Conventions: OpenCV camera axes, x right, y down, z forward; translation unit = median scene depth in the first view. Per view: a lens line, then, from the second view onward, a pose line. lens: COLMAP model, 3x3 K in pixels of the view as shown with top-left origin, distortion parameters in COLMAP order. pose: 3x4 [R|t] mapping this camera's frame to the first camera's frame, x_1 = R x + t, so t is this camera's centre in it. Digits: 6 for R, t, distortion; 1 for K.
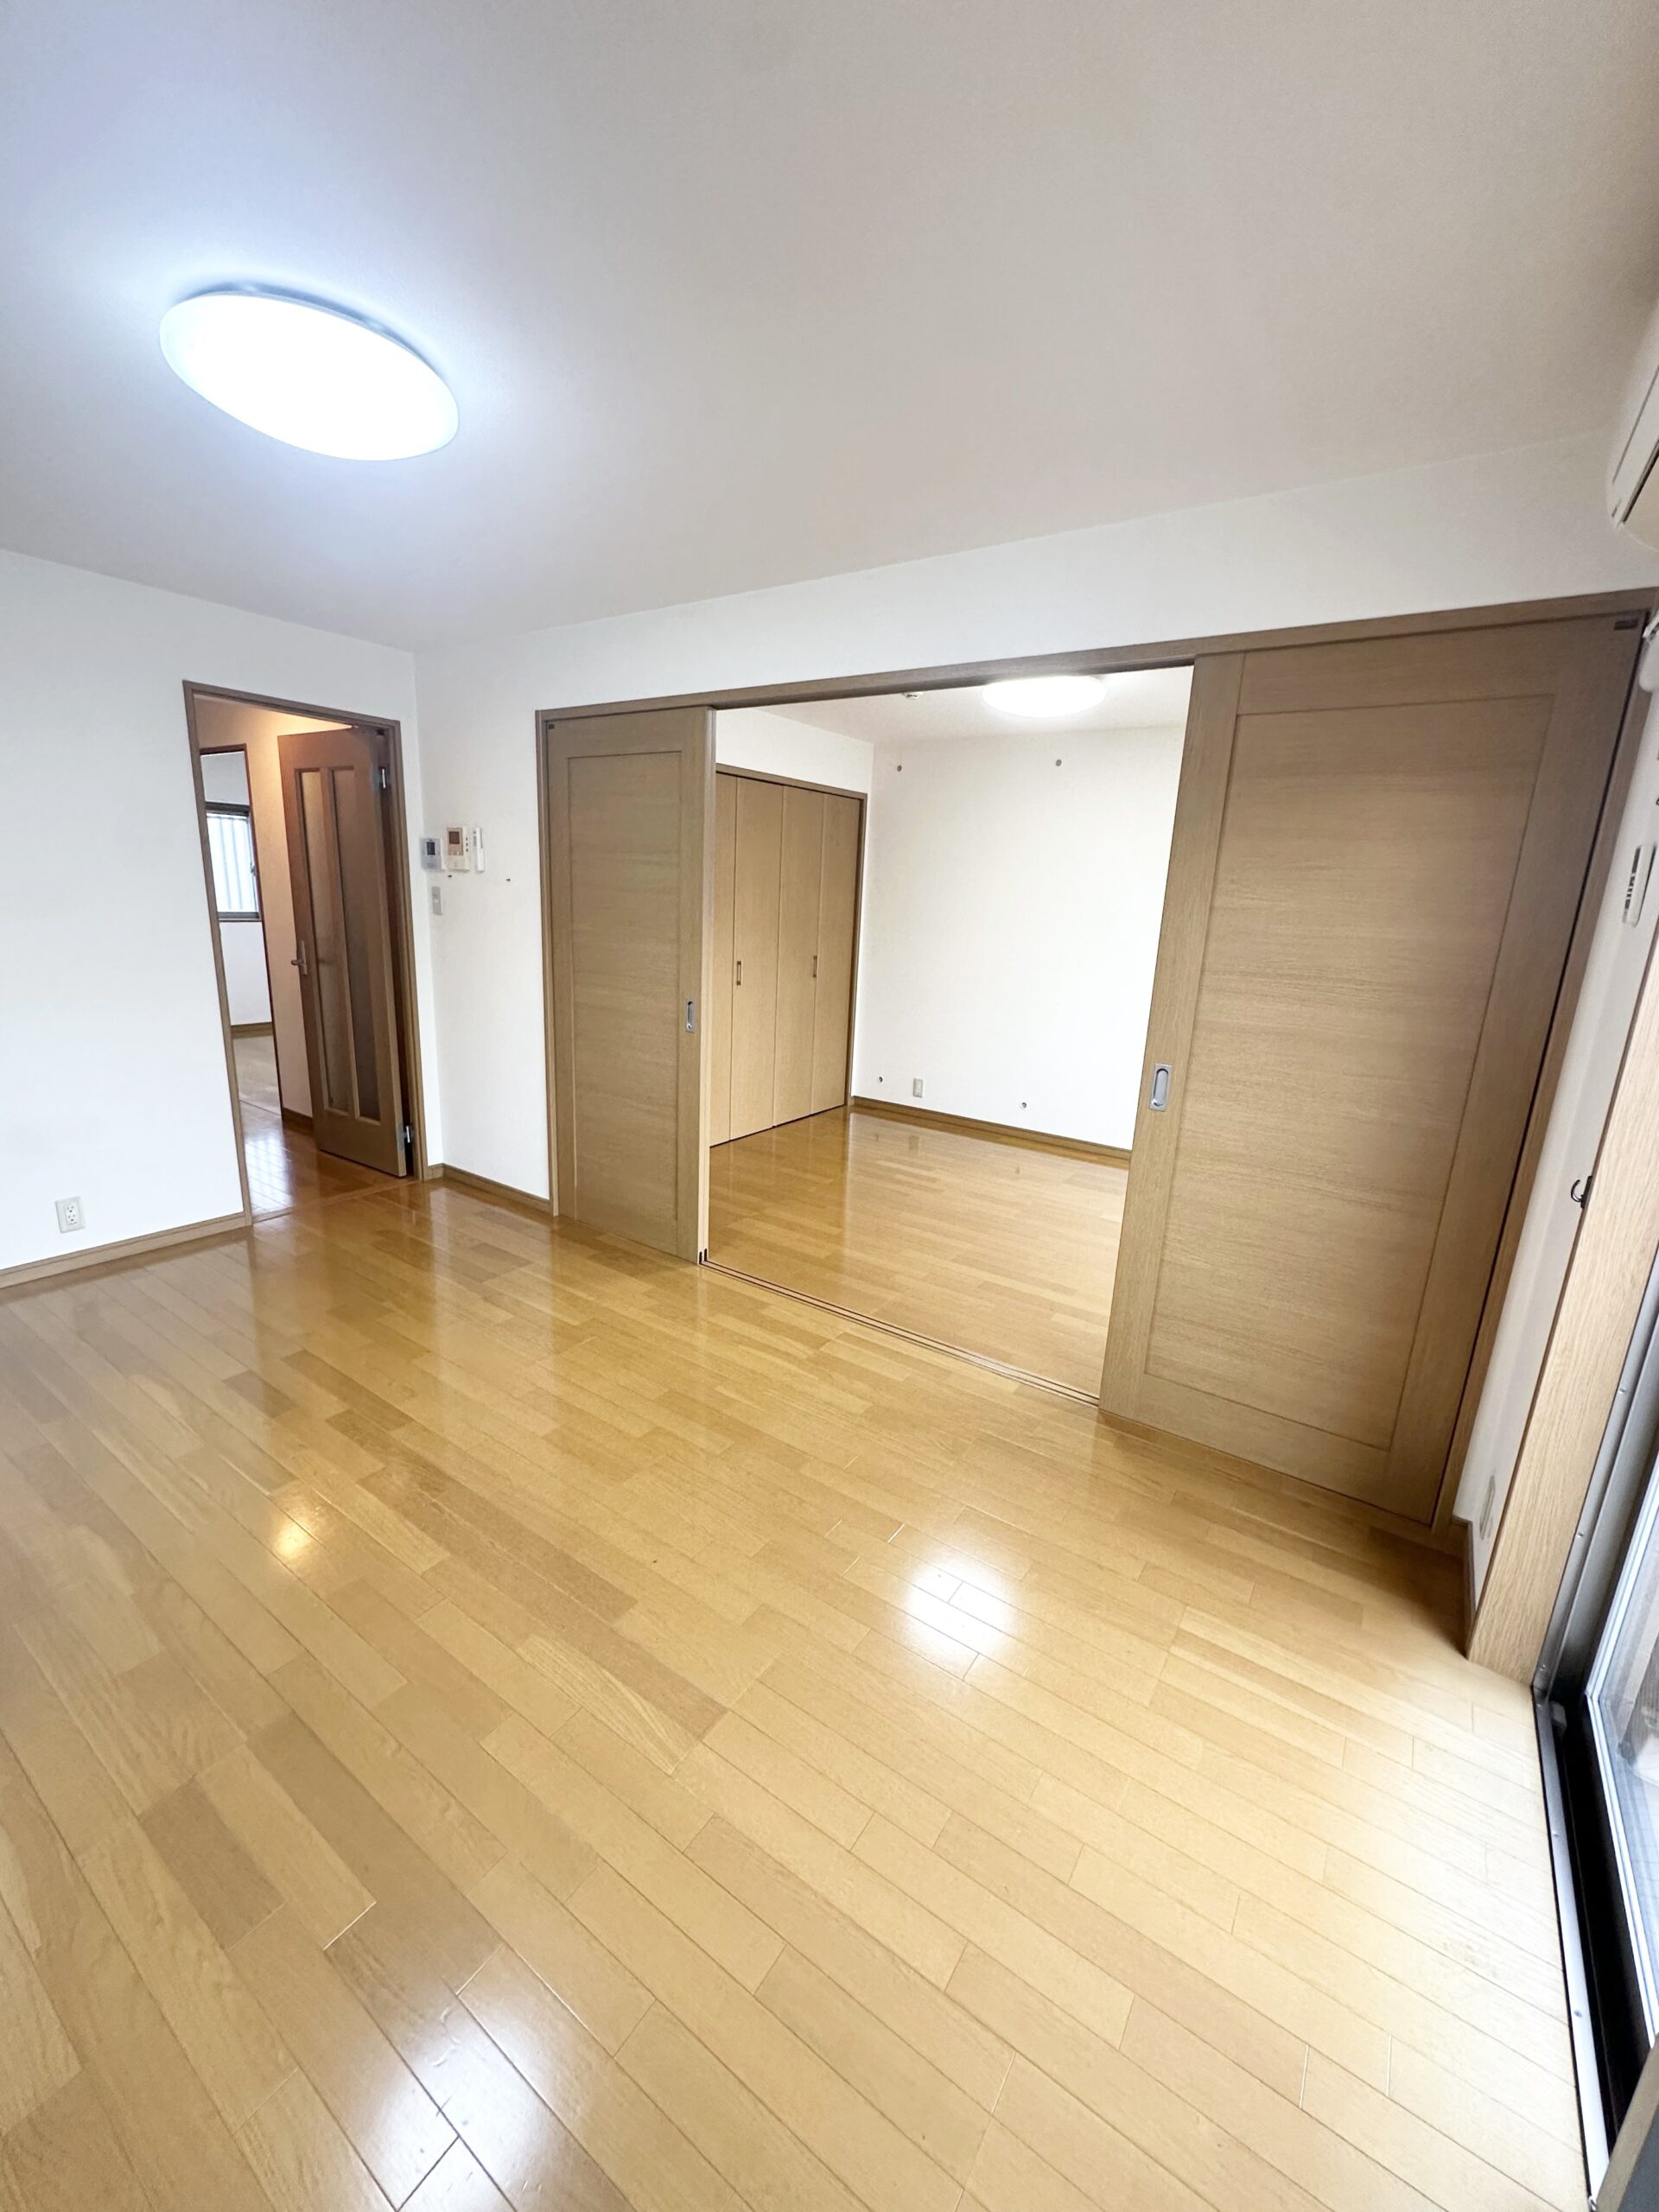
lens RADIAL K [[885.9, 0, 827.9], [0, 885.9, 1105.9], [0, 0, 1]] dist [-0.003947, 0.000749]
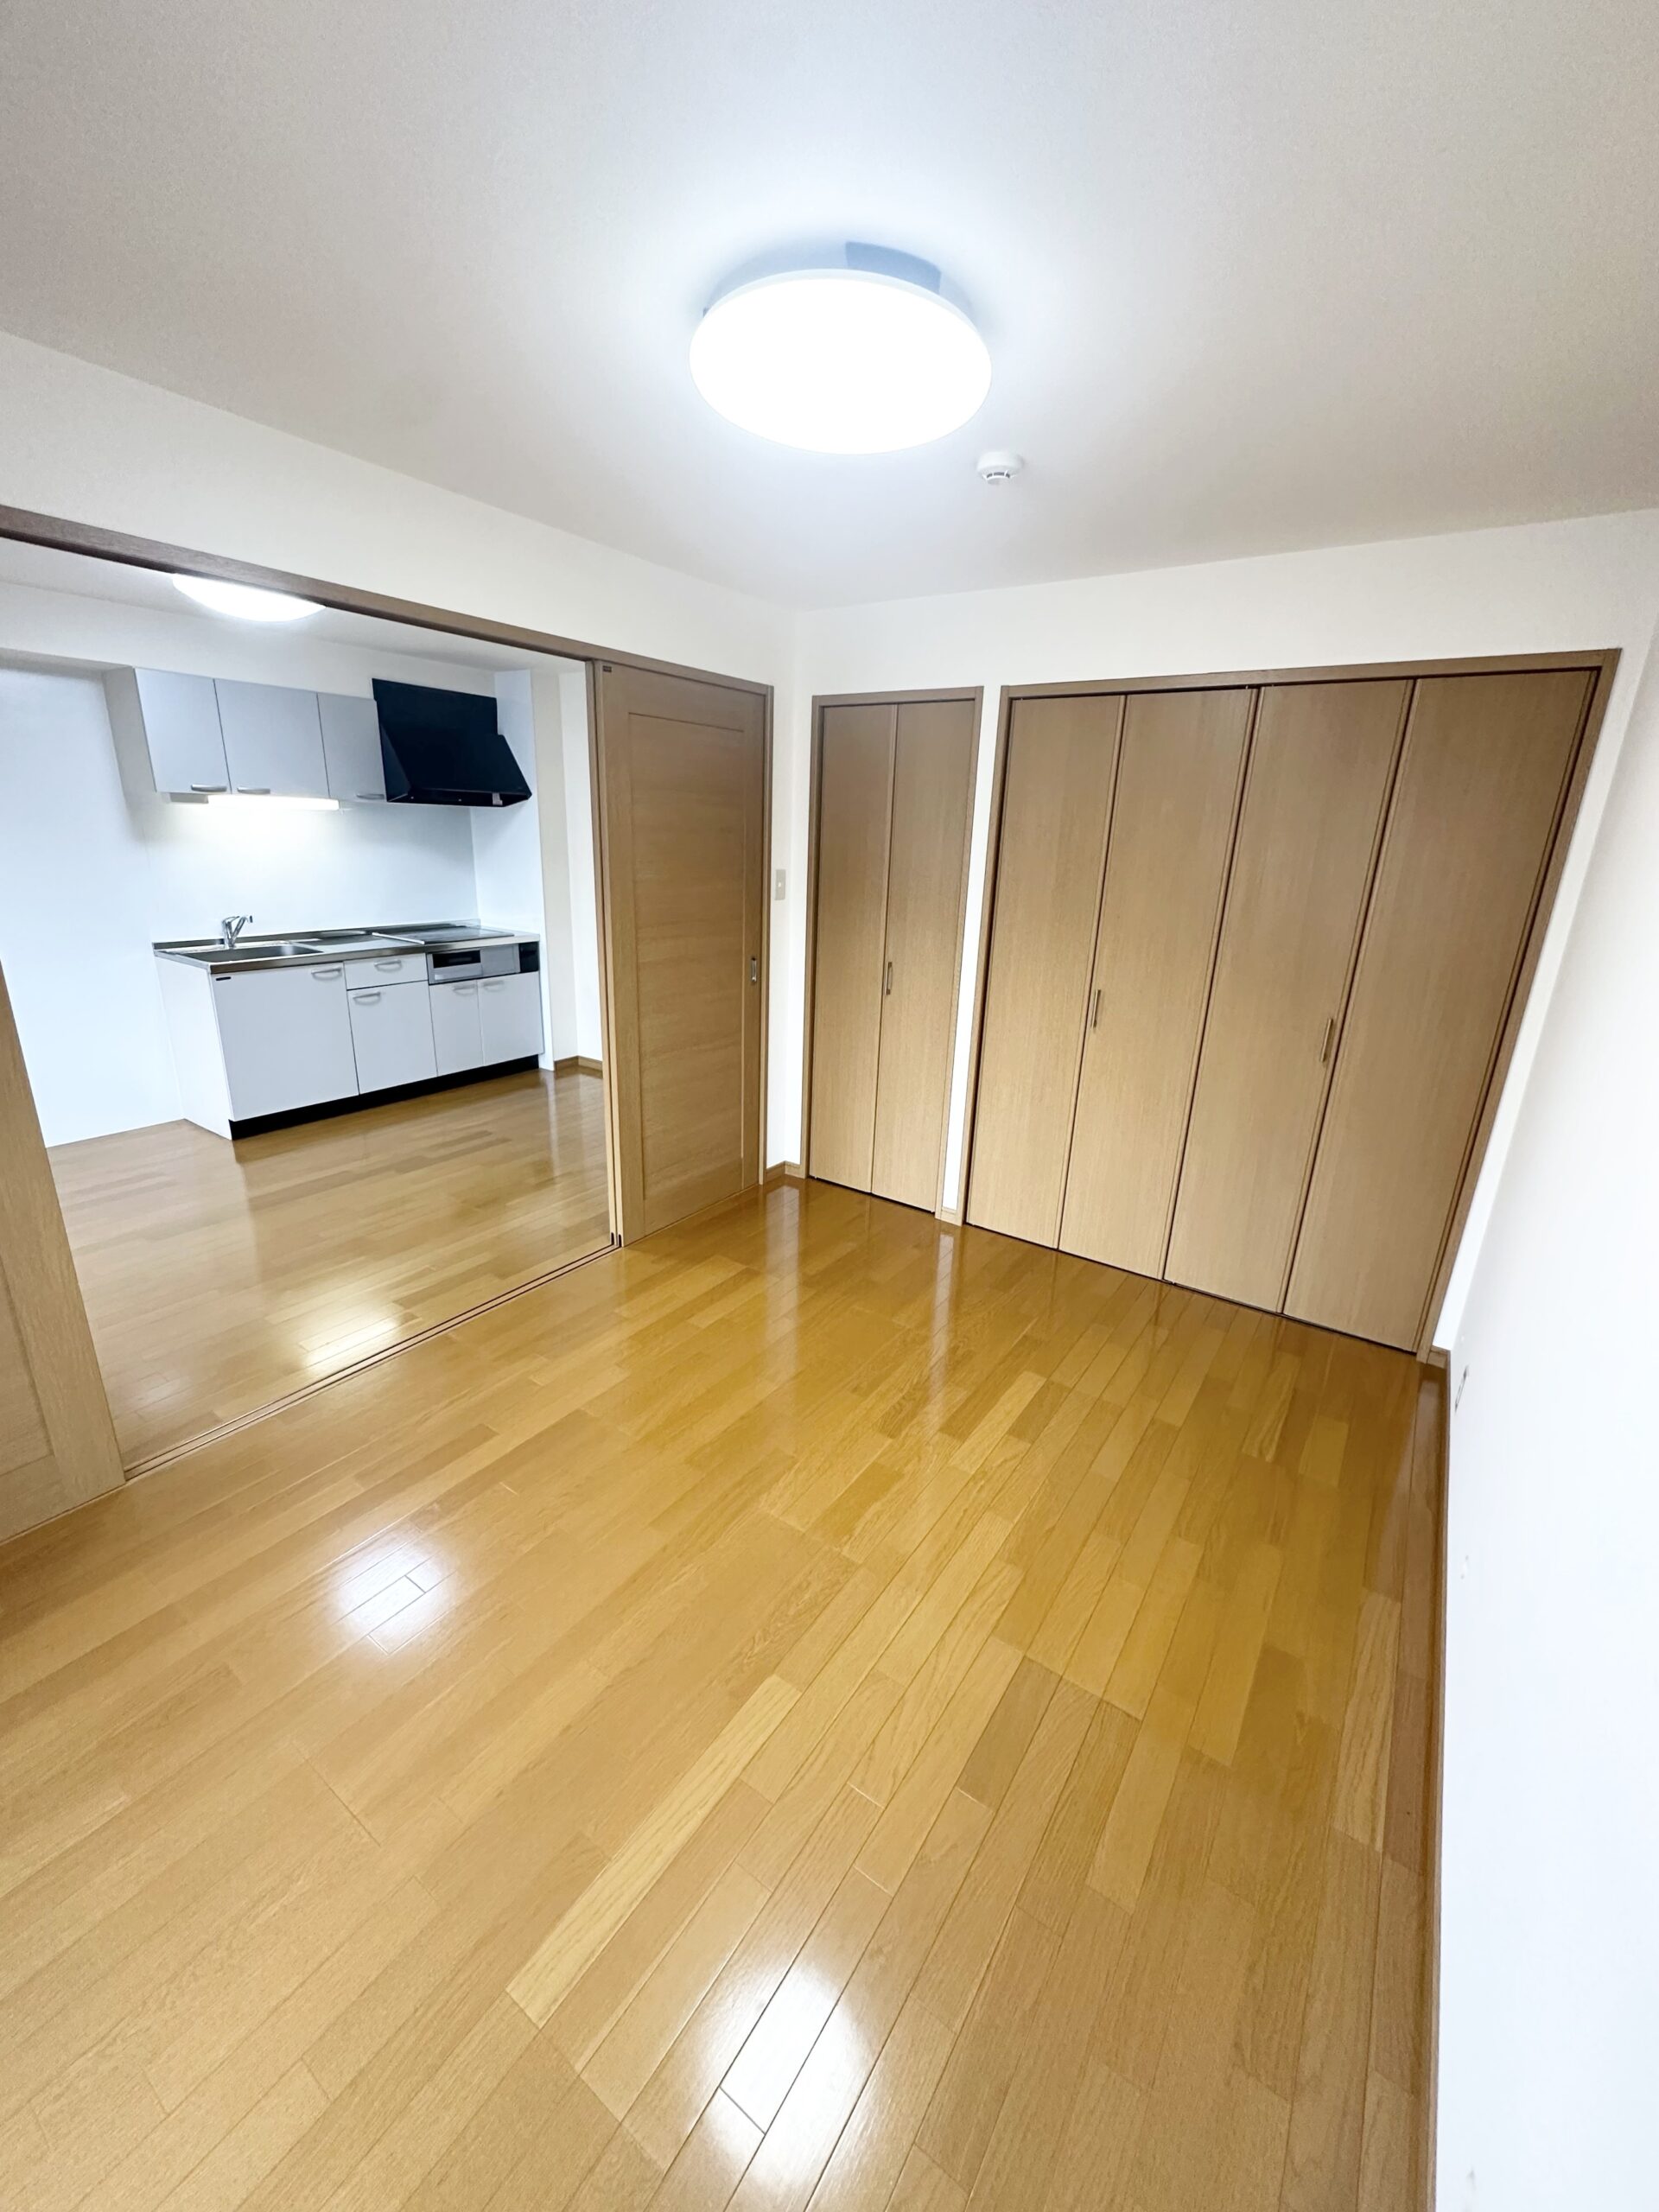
lens RADIAL K [[885.9, 0, 827.9], [0, 885.9, 1105.9], [0, 0, 1]] dist [-0.003947, 0.000749]
pose [[0.001231, 0.257721, -0.966219, 0.759207], [-0.270886, 0.930180, 0.247763, -0.270065], [0.962611, 0.261430, 0.070958, 1.113063]]
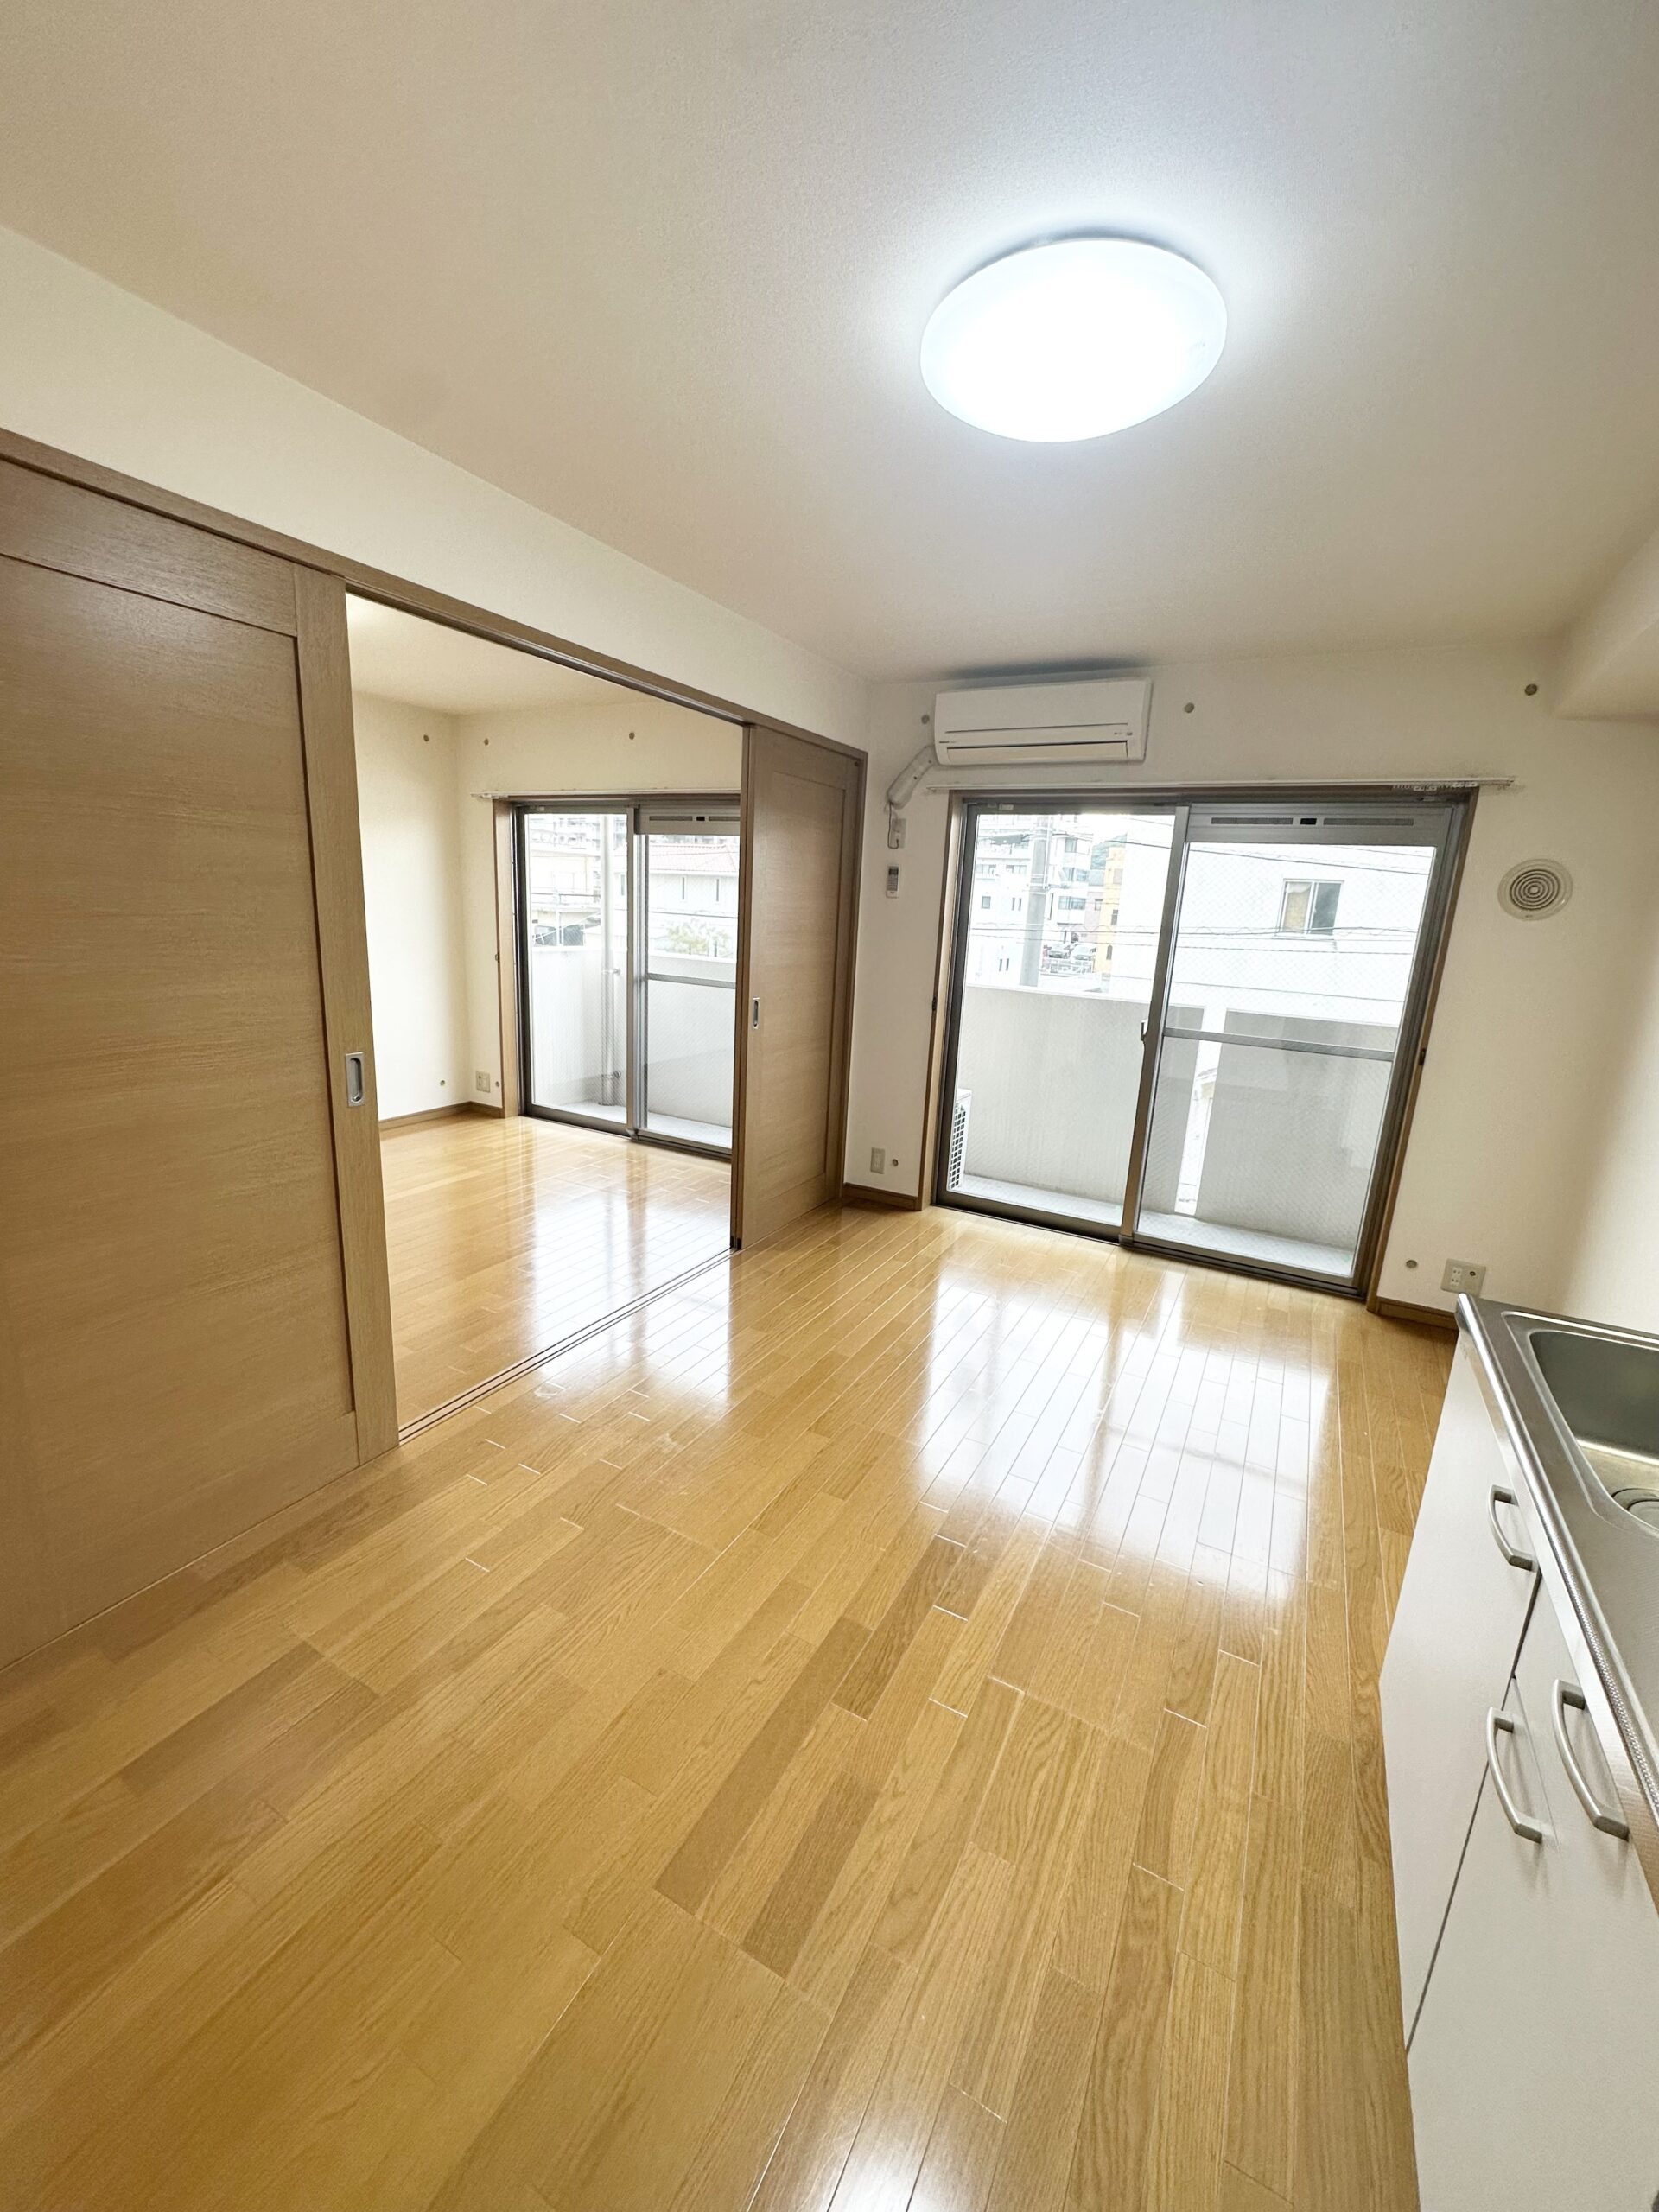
lens RADIAL K [[885.9, 0, 827.9], [0, 885.9, 1105.9], [0, 0, 1]] dist [-0.003947, 0.000749]
pose [[-0.099220, -0.276729, 0.955812, -0.734083], [0.183099, 0.939073, 0.290890, -0.190950], [-0.978075, 0.203871, -0.042506, 0.655166]]
